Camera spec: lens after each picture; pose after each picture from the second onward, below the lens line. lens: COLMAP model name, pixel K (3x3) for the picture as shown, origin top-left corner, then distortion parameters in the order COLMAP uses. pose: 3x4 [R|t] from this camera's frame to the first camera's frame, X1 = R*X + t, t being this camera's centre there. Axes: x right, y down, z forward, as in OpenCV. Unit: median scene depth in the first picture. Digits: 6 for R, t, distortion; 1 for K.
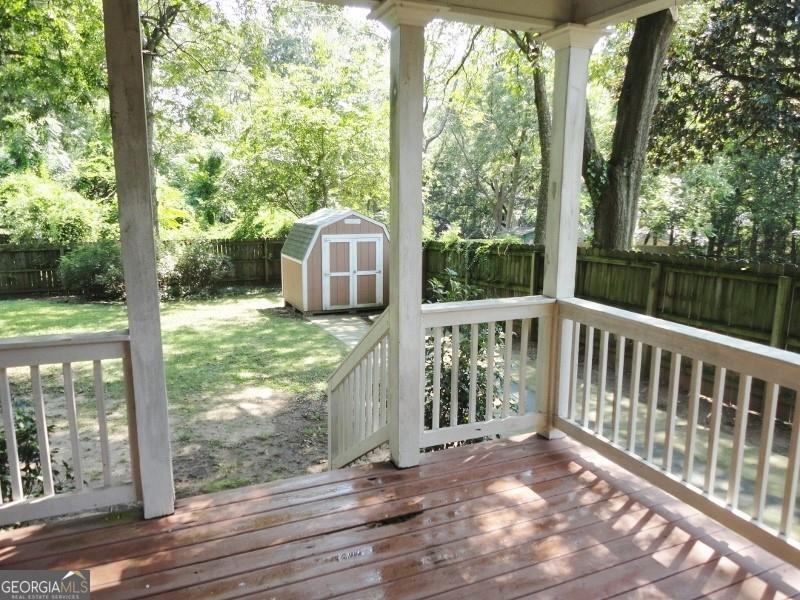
lens RADIAL K [[579.8, 0, 400.0], [0, 579.8, 300.0], [0, 0, 1]] dist [-0.001920, 0.002665]
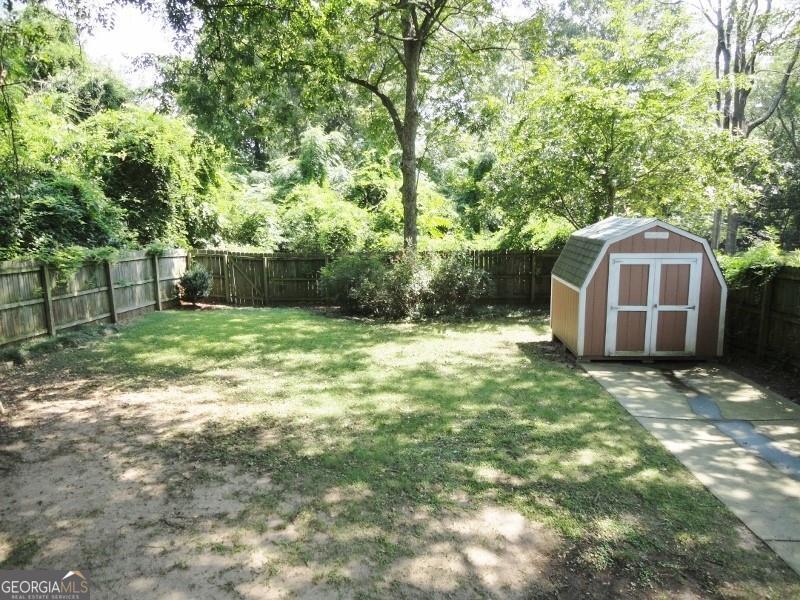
lens RADIAL K [[579.8, 0, 400.0], [0, 579.8, 300.0], [0, 0, 1]] dist [-0.001920, 0.002665]
pose [[0.897546, 0.056800, -0.437247, -0.047855], [-0.060220, 0.998167, 0.006049, -0.040947], [0.436789, 0.020902, 0.899321, 0.221827]]
